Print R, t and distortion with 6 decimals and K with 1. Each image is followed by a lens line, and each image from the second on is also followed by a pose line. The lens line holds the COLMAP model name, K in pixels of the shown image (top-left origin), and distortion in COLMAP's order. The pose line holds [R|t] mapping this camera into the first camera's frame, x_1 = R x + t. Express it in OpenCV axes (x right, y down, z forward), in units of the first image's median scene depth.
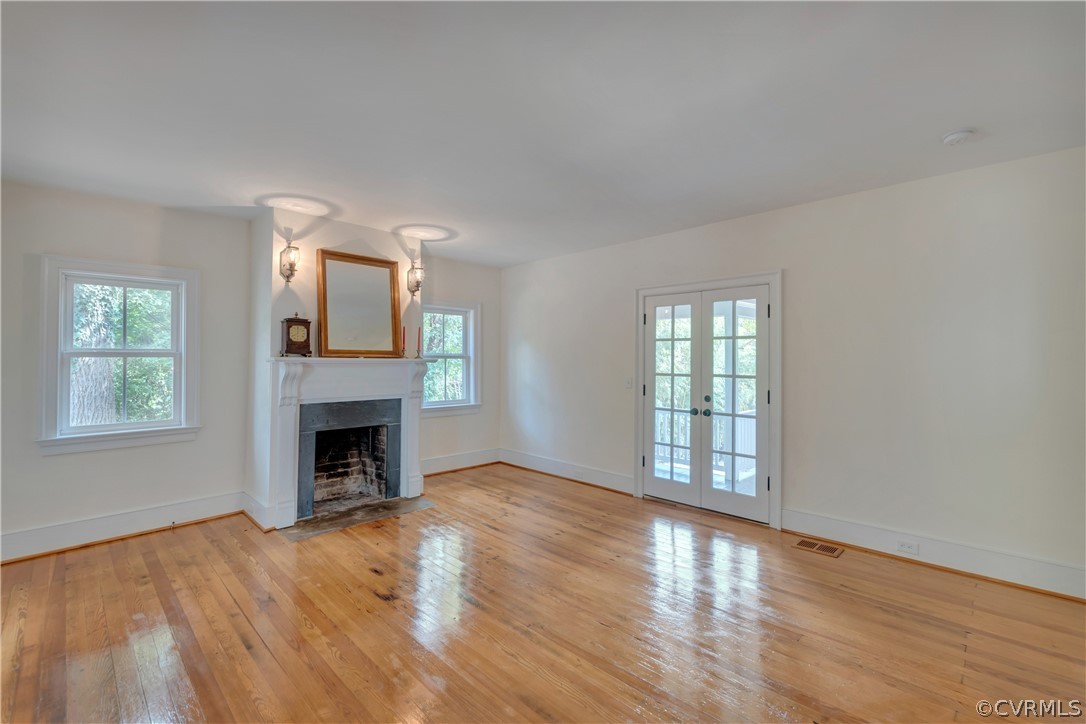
lens RADIAL K [[478.3, 0, 545.0], [0, 478.3, 358.9], [0, 0, 1]] dist [0.001849, -0.000580]
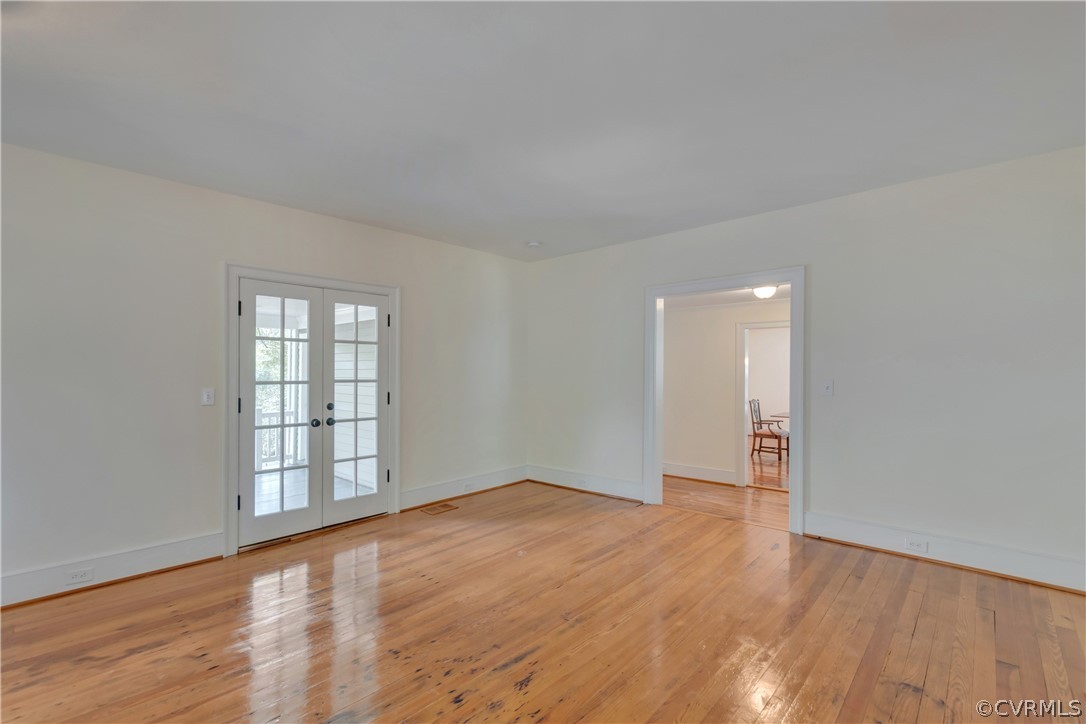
lens RADIAL K [[486.4, 0, 544.9], [0, 486.4, 367.8], [0, 0, 1]] dist [0.001580, 0.000046]
pose [[-0.045246, -0.003641, 0.998969, -0.621302], [-0.002868, 0.999990, 0.003515, 0.003595], [-0.998972, -0.002706, -0.045256, 0.627962]]
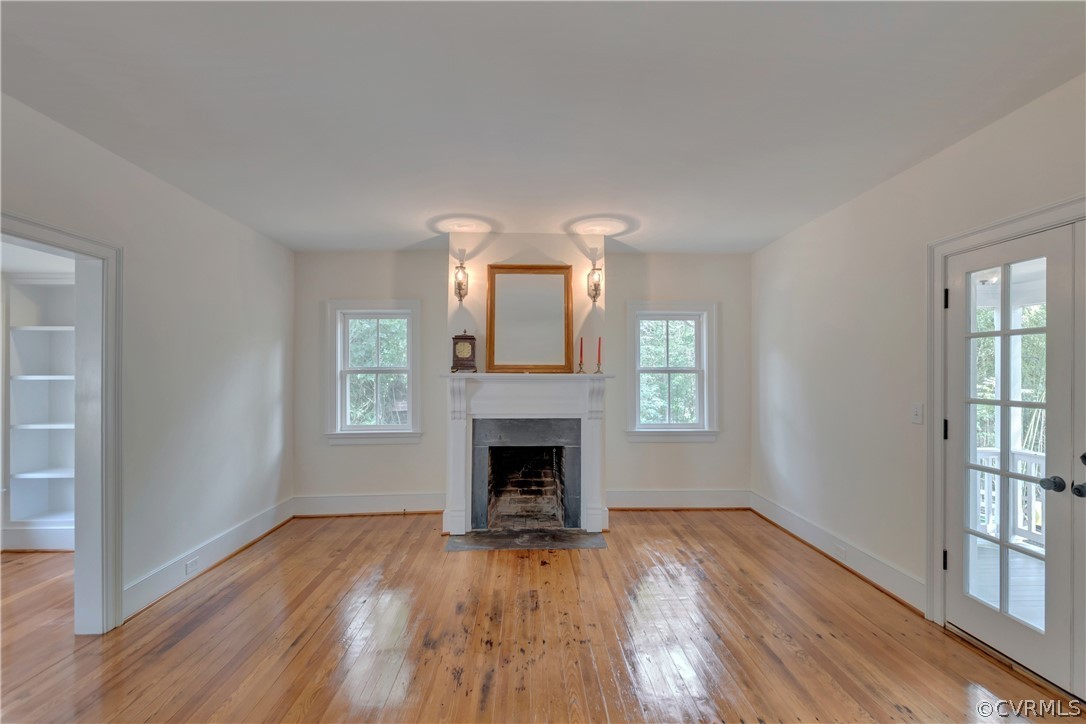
lens RADIAL K [[479.3, 0, 538.2], [0, 479.3, 376.6], [0, 0, 1]] dist [-0.000474, -0.000397]
pose [[0.723775, -0.000406, -0.690036, 0.274588], [0.004167, 0.999984, 0.003782, 0.001218], [0.690023, -0.005612, 0.723766, 0.318864]]
